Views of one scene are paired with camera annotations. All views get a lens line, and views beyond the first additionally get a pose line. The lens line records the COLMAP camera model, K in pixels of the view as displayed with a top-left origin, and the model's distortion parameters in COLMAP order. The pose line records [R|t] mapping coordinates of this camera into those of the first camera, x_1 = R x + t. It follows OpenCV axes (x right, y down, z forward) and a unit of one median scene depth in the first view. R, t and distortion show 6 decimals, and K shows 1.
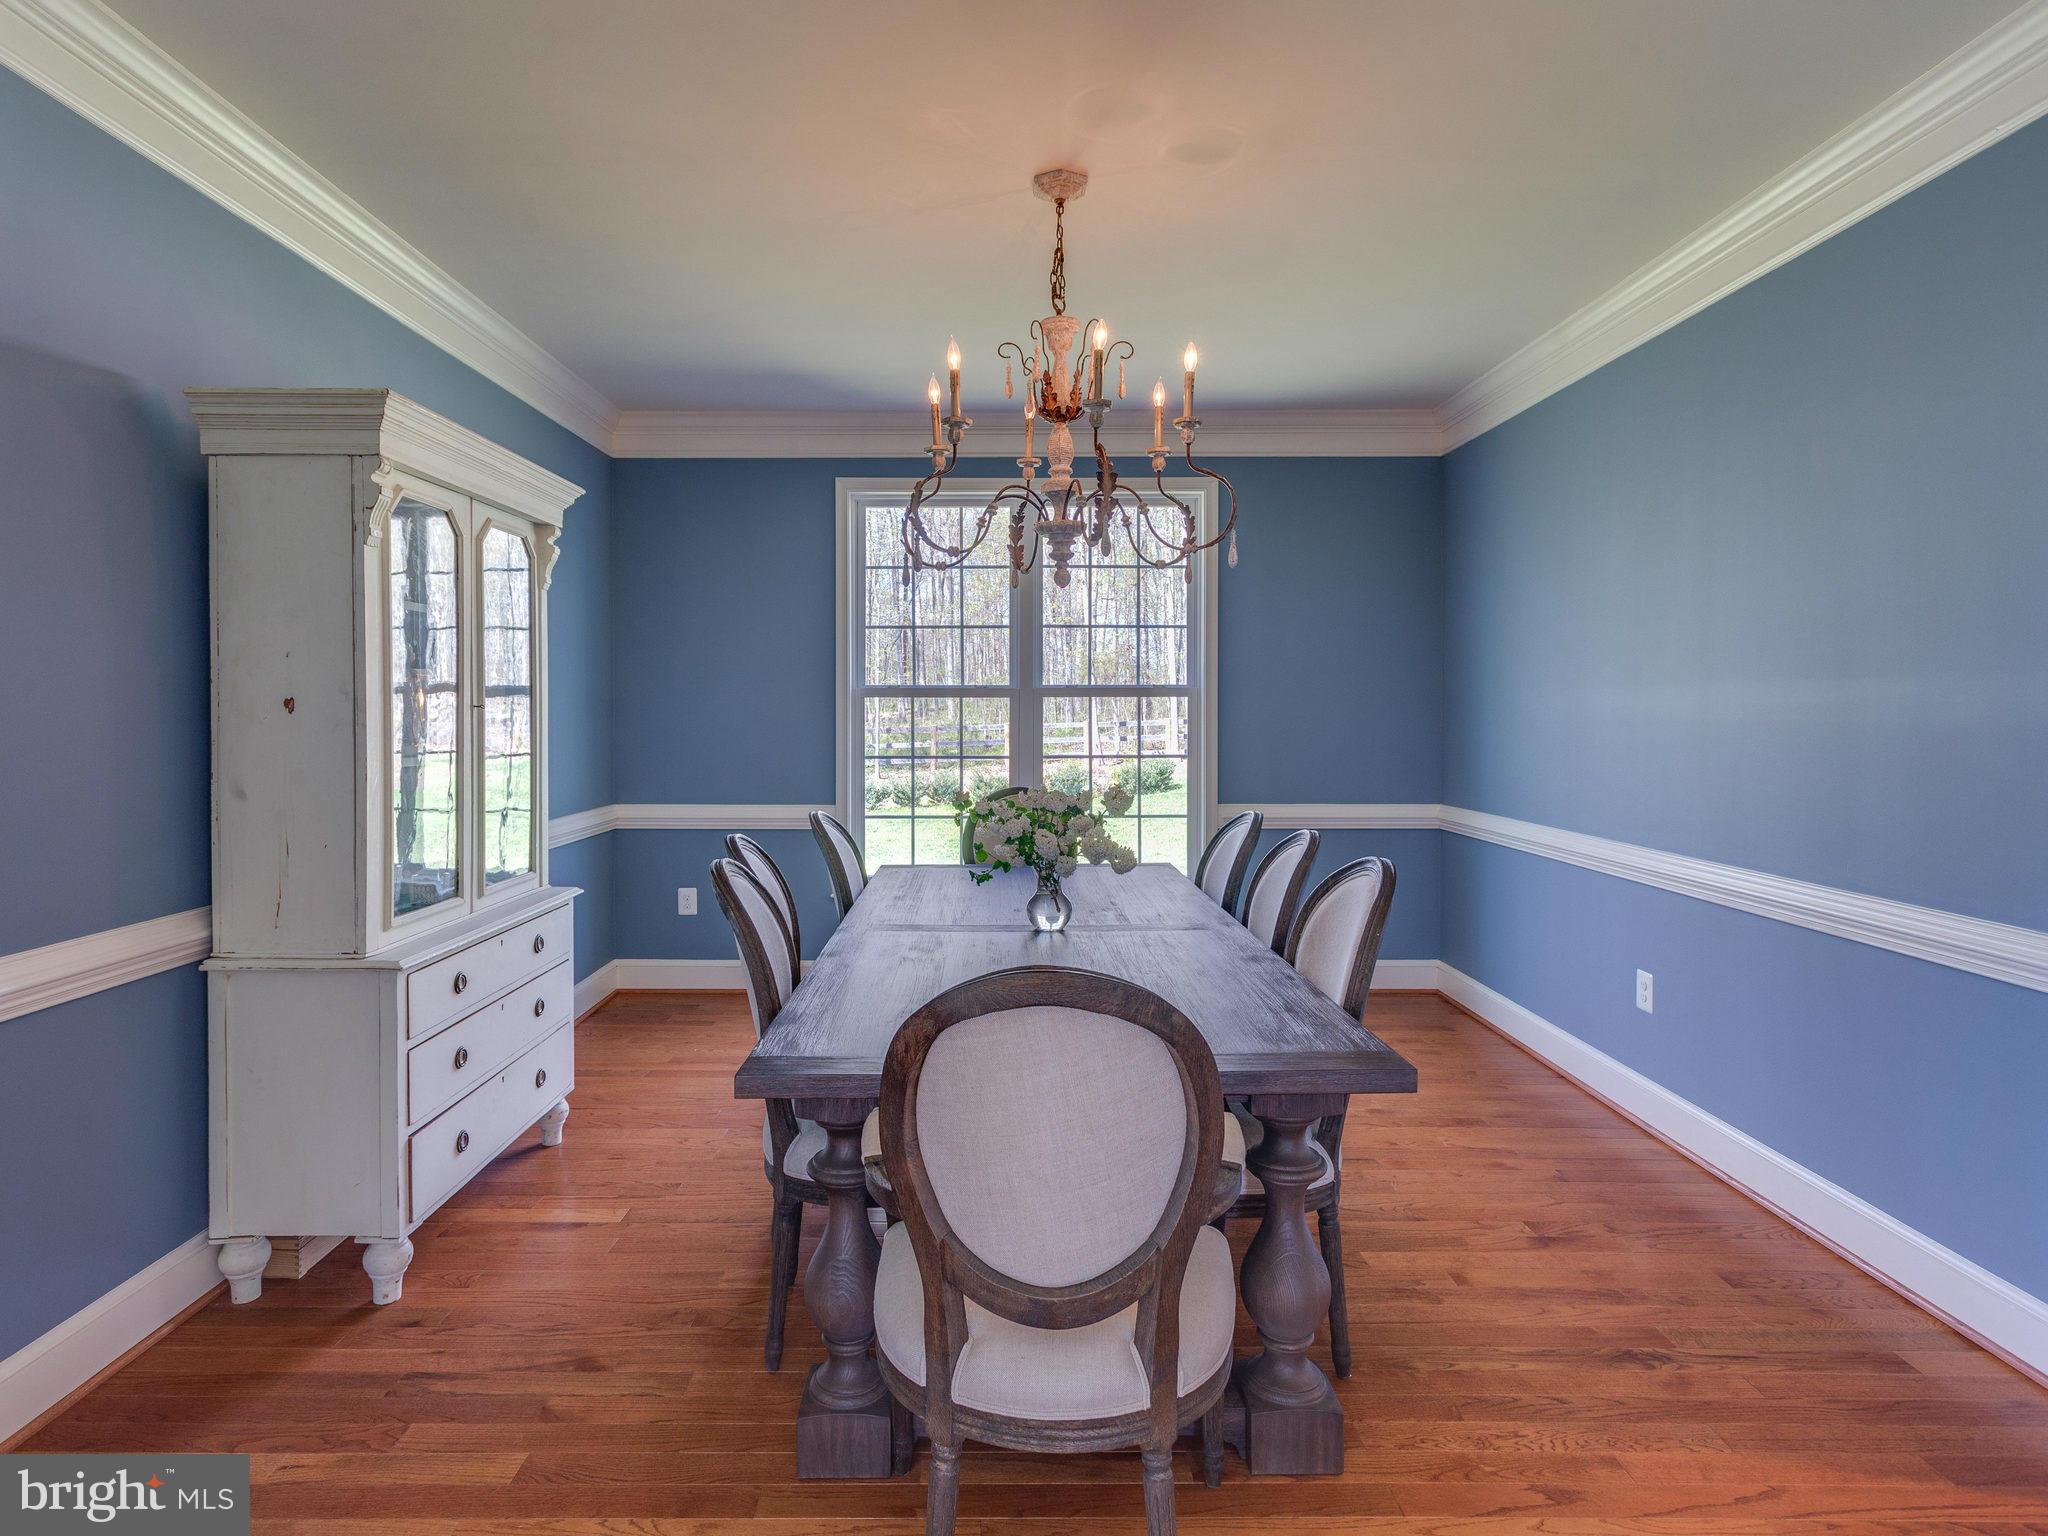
lens RADIAL K [[1131.0, 0, 1011.7], [0, 1131.0, 762.0], [0, 0, 1]] dist [-0.001078, 0.003907]
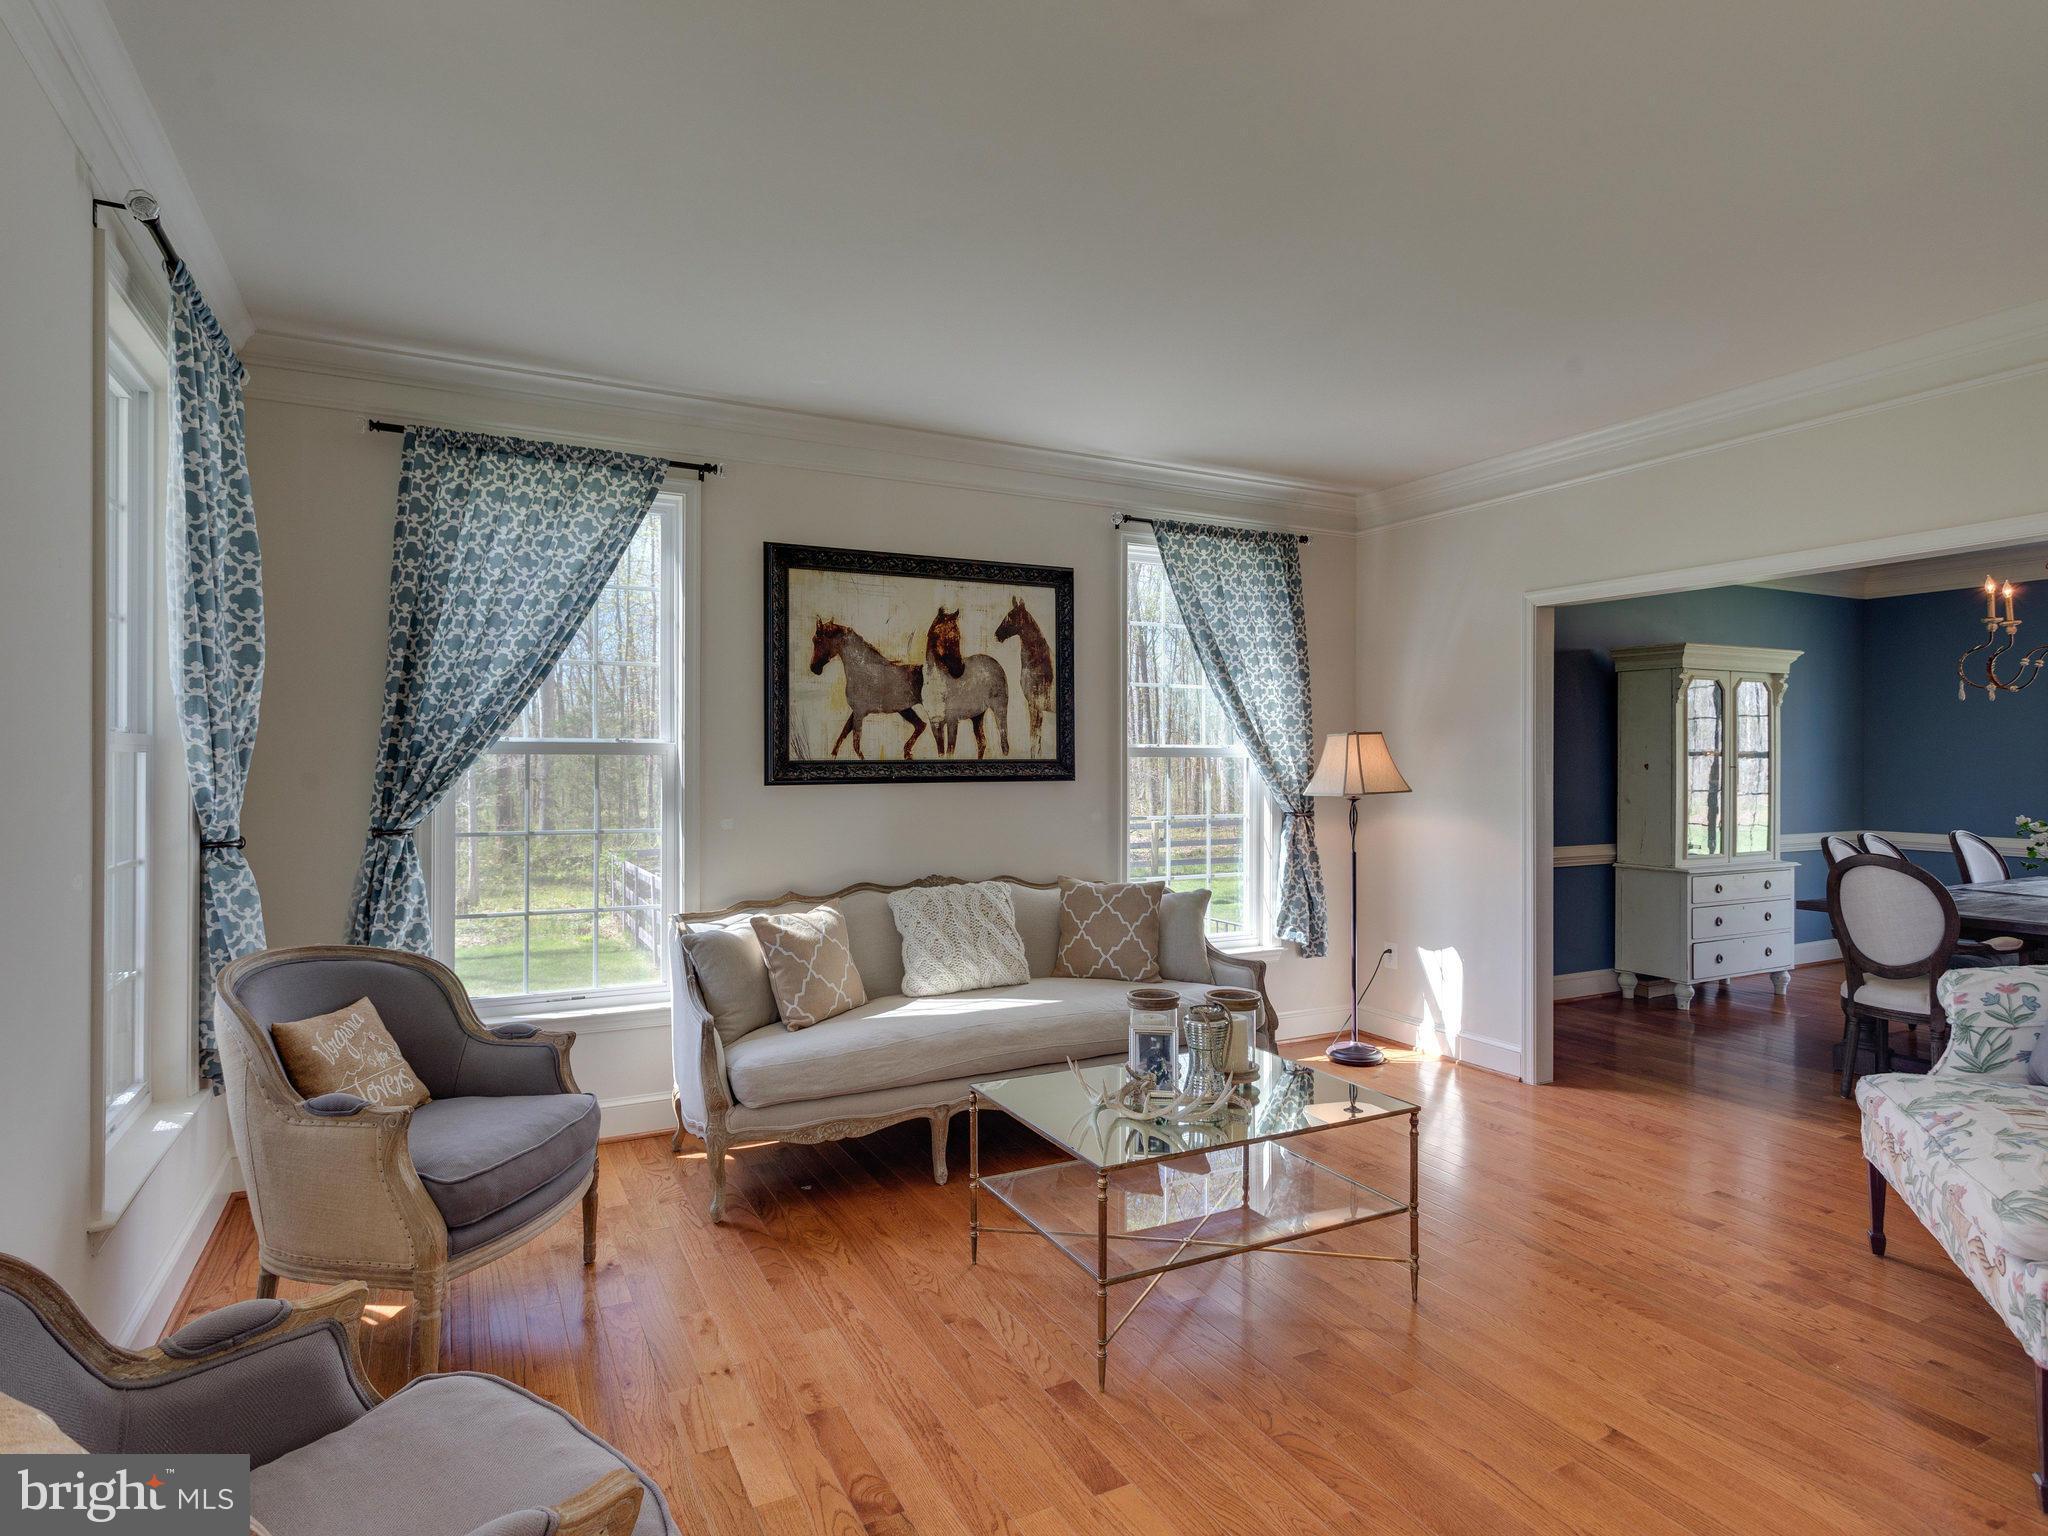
lens RADIAL K [[1131.0, 0, 1009.6], [0, 1131.0, 768.3], [0, 0, 1]] dist [-0.001078, 0.003907]
pose [[0.476532, 0.002066, -0.879155, 0.916801], [-0.014629, 0.999877, -0.005580, -0.011079], [0.879035, 0.015520, 0.476504, -1.473658]]
